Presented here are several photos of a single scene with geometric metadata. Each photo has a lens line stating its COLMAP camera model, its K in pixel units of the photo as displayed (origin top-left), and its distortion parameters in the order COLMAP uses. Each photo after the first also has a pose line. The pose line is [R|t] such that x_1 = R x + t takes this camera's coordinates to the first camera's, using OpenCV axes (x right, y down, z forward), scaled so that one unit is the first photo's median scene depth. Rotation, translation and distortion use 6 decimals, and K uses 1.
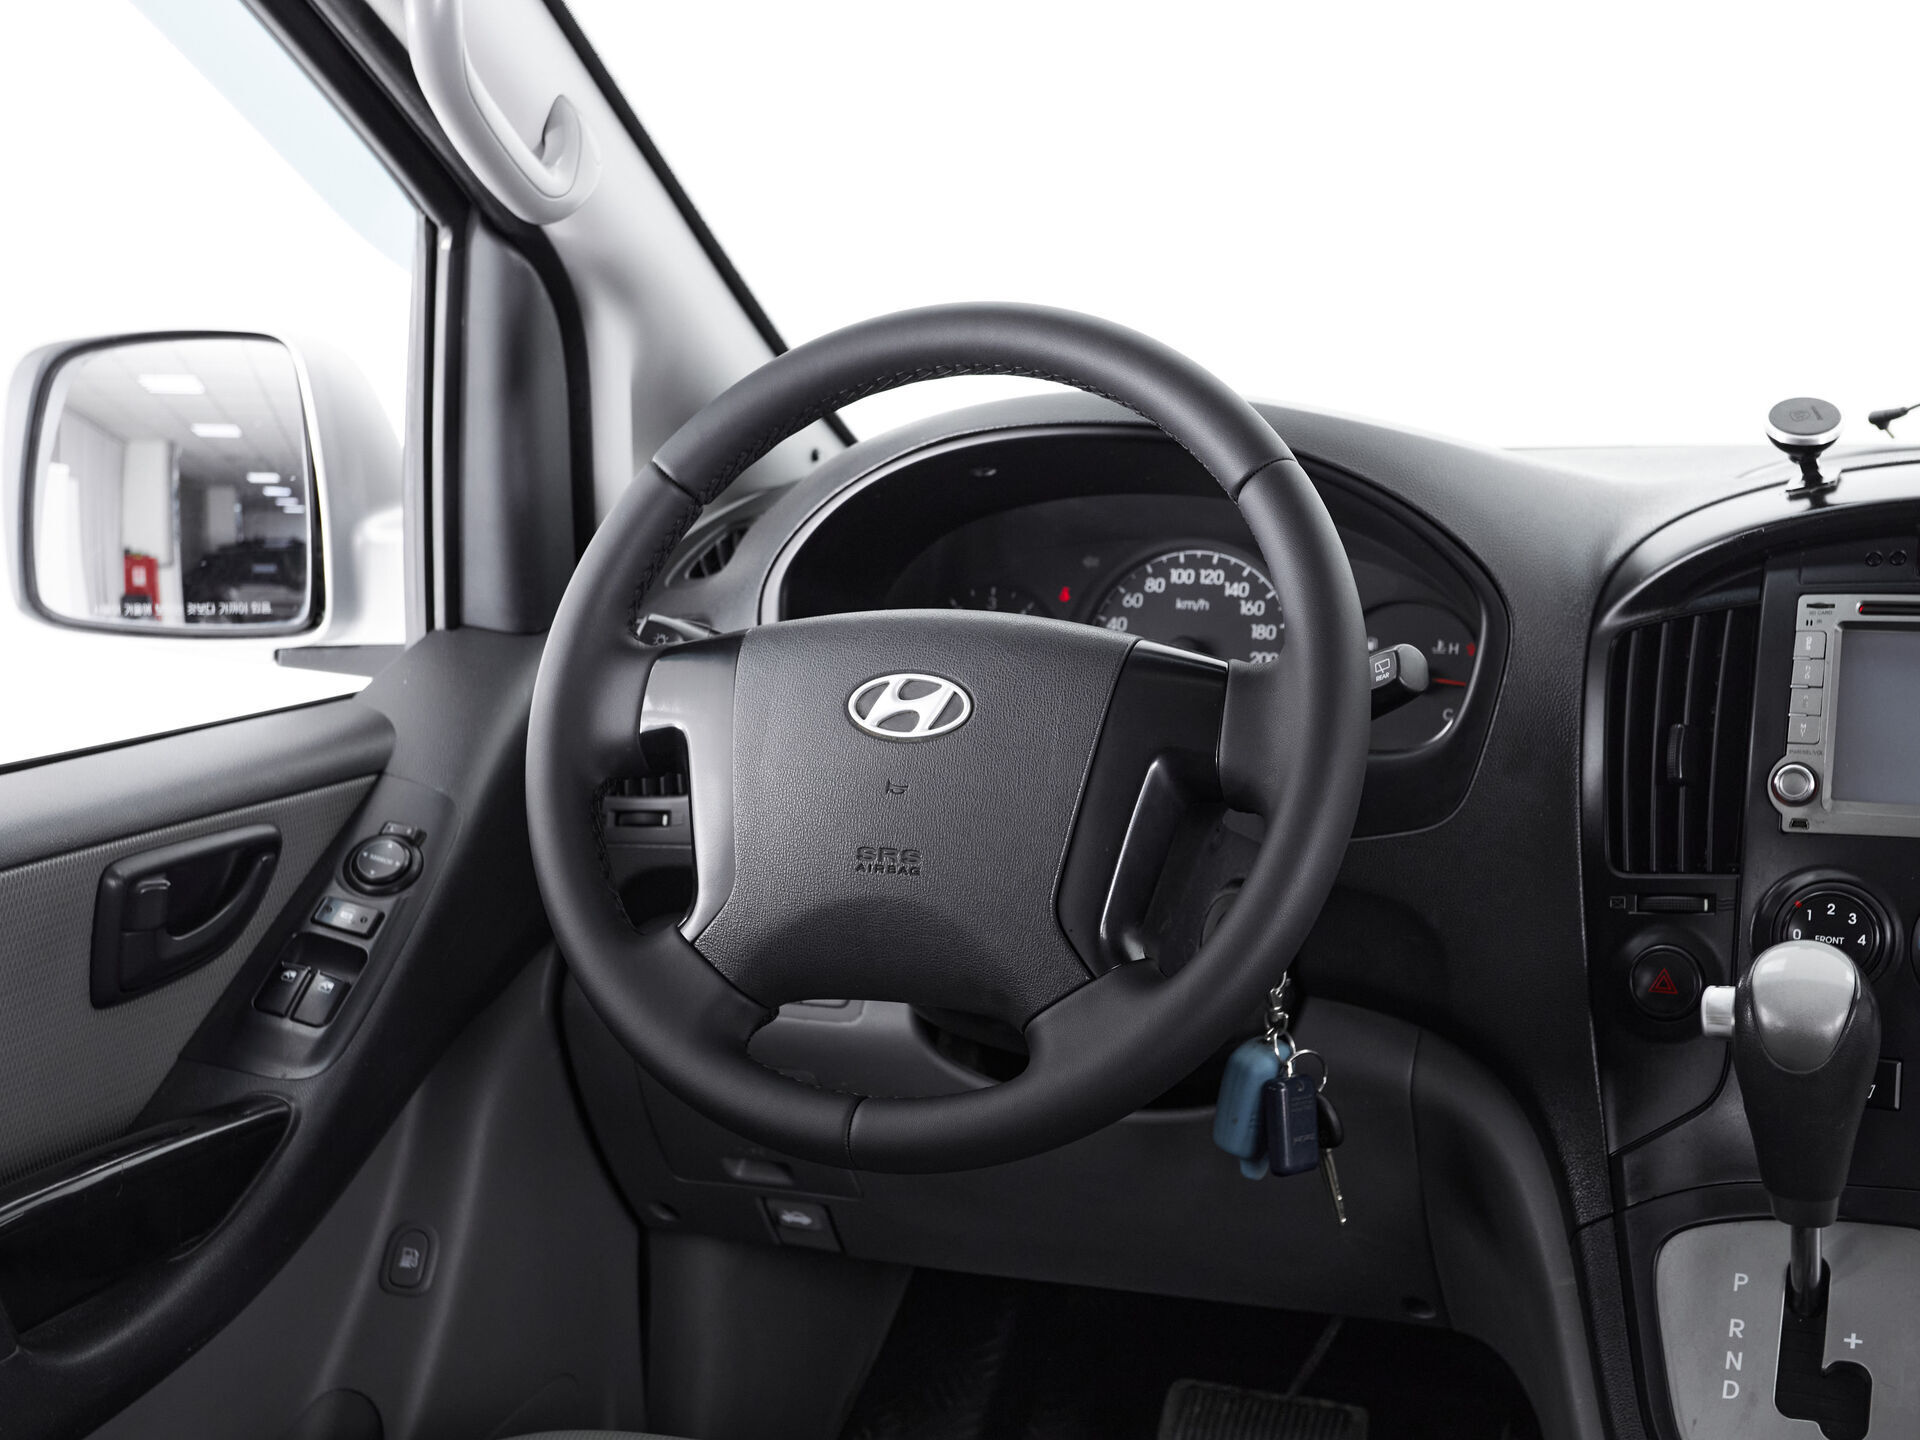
lens RADIAL K [[2736.9, 0, 959.9], [0, 2736.9, 722.7], [0, 0, 1]] dist [0.017883, 0.000000]
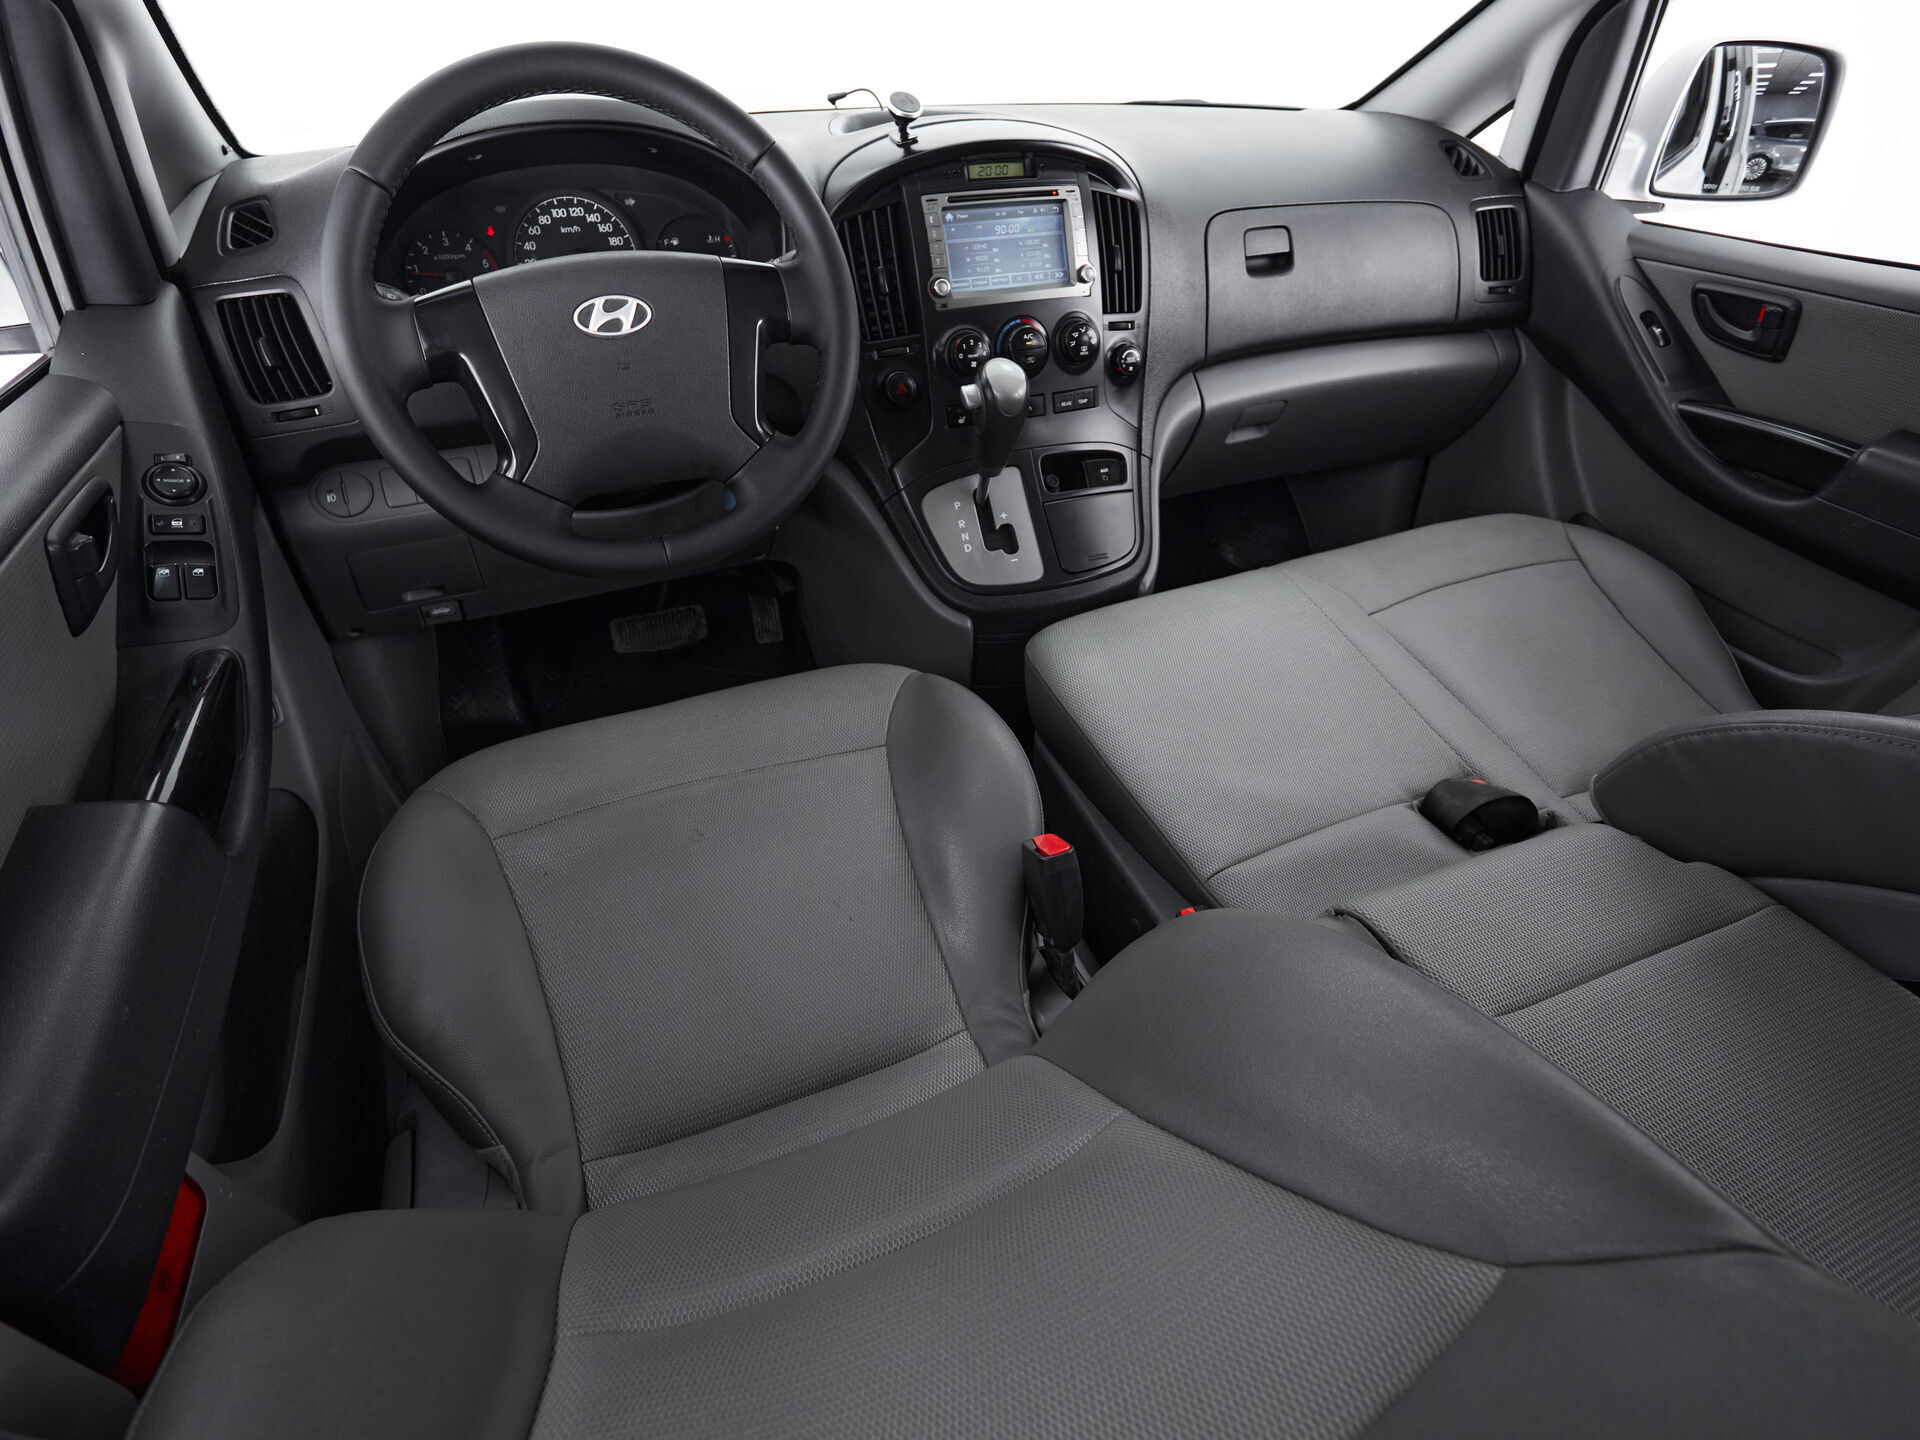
lens RADIAL K [[1055.7, 0, 968.6], [0, 1055.7, 718.1], [0, 0, 1]] dist [0.006317, 0.001349]
pose [[0.679471, -0.399603, 0.615334, -0.358759], [0.102966, 0.882305, 0.459278, -0.062075], [-0.726441, -0.248707, 0.640646, 0.315246]]
